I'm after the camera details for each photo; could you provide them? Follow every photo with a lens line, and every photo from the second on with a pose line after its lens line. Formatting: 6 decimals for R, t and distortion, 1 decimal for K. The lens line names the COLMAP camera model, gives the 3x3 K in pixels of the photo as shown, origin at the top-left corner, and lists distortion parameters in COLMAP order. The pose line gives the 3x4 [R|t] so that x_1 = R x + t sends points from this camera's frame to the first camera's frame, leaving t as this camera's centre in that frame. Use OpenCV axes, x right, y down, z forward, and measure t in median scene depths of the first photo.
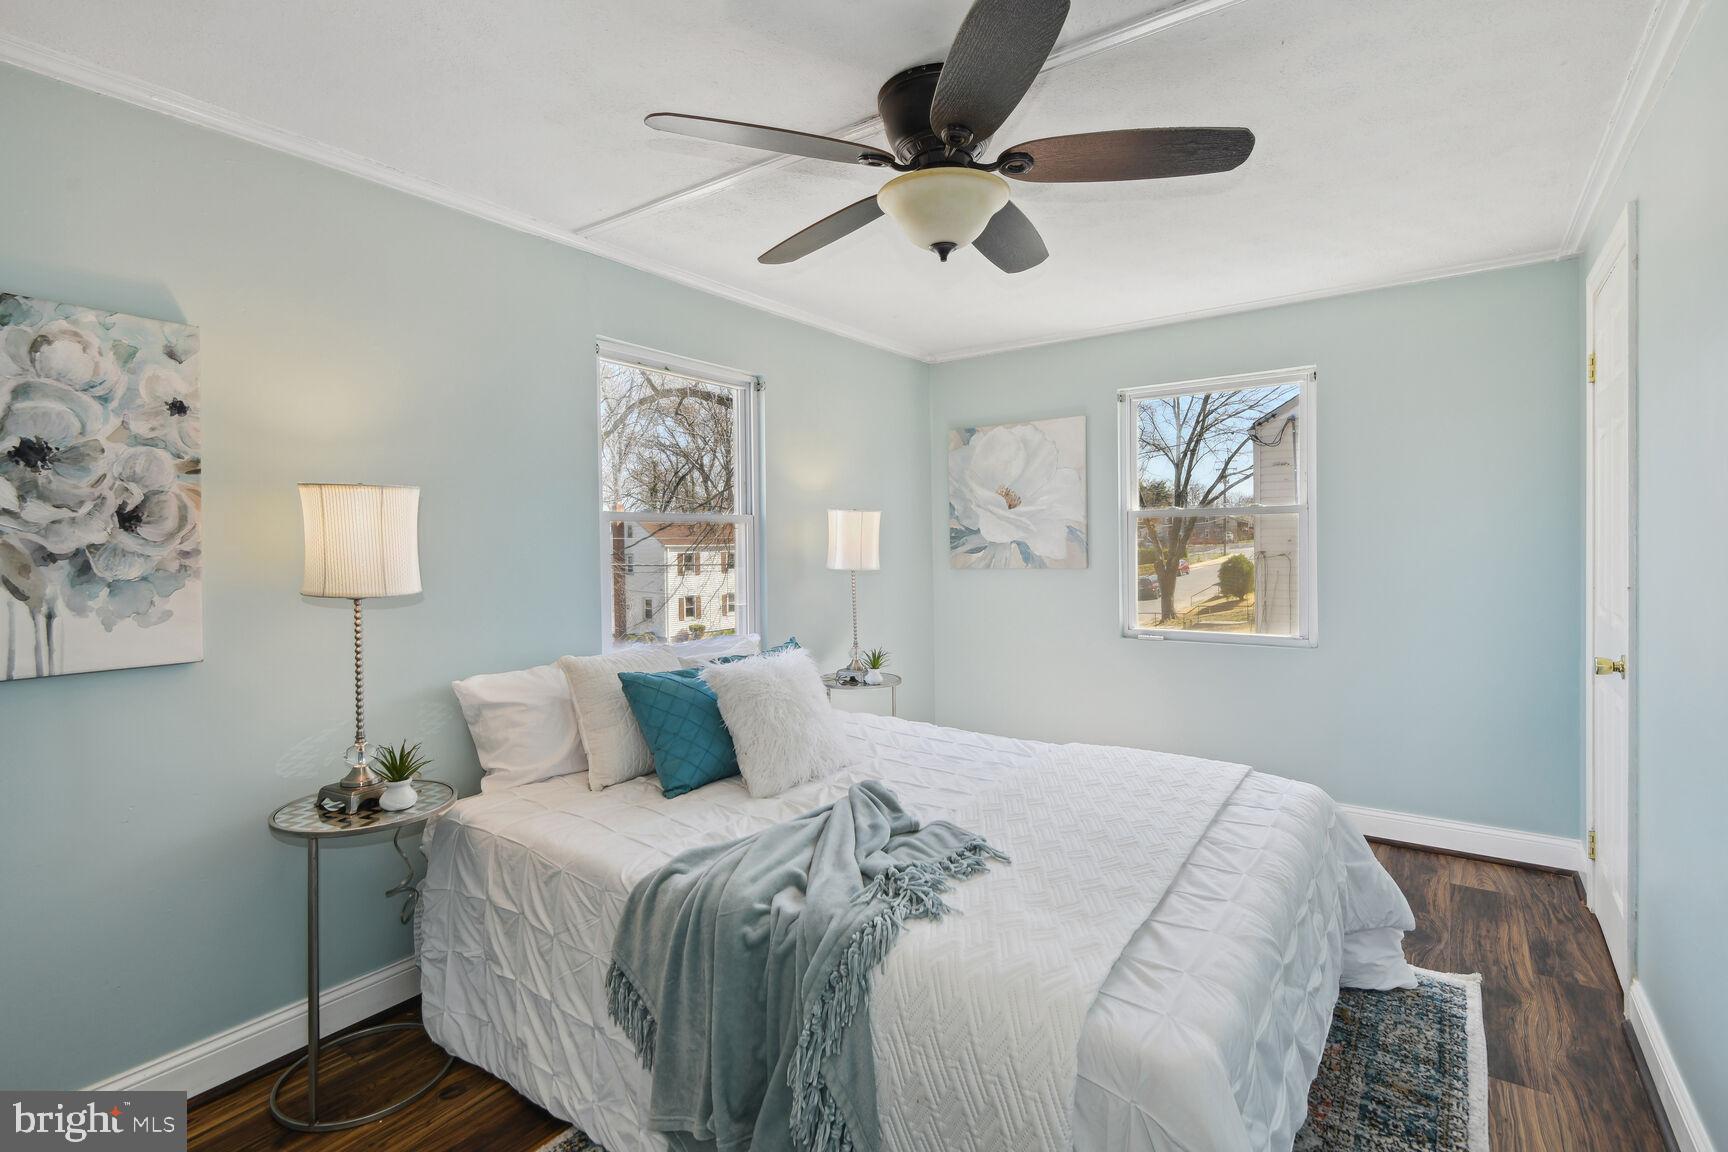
lens RADIAL K [[820.2, 0, 864.1], [0, 820.2, 529.1], [0, 0, 1]] dist [0.000662, 0.000107]
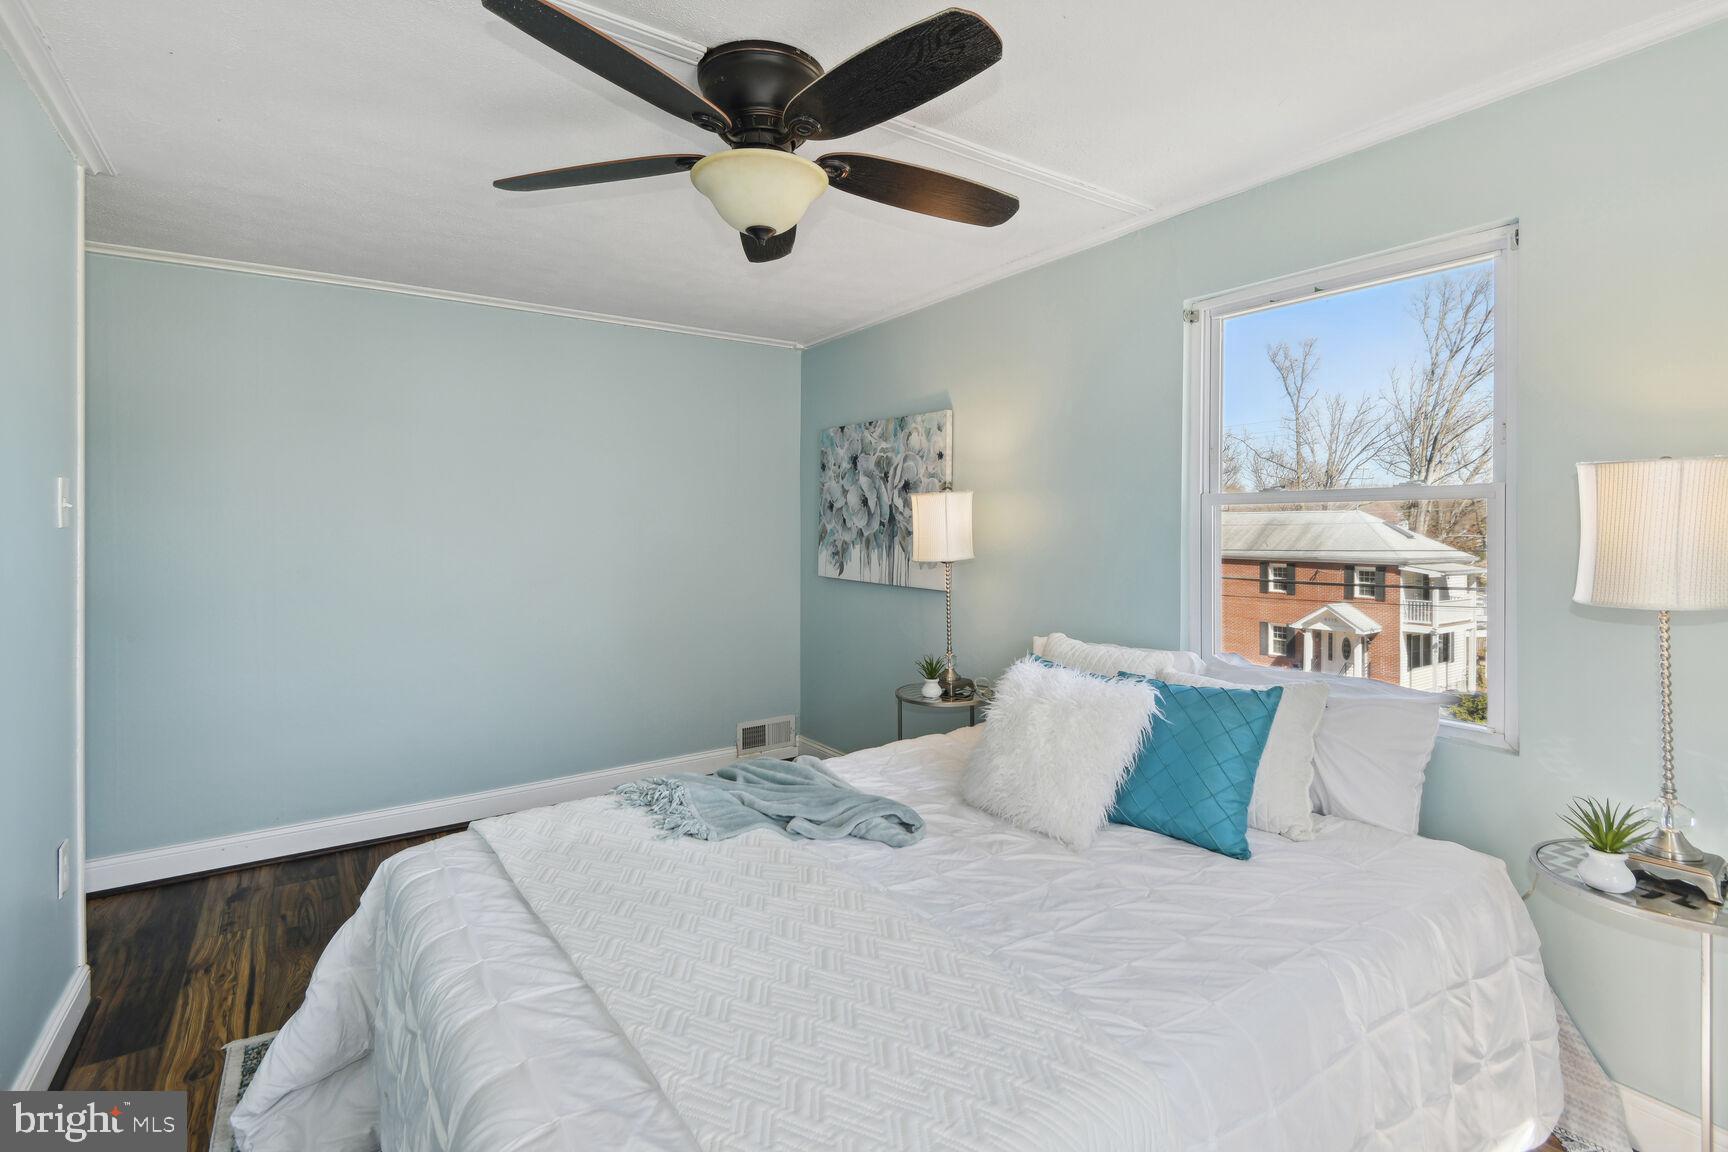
lens RADIAL K [[820.2, 0, 864.1], [0, 820.2, 529.1], [0, 0, 1]] dist [0.000662, 0.000107]
pose [[-0.350834, 0.009402, -0.936390, 1.022570], [0.000640, 0.999952, 0.009800, 0.001633], [0.936437, 0.002839, -0.350823, 1.553542]]
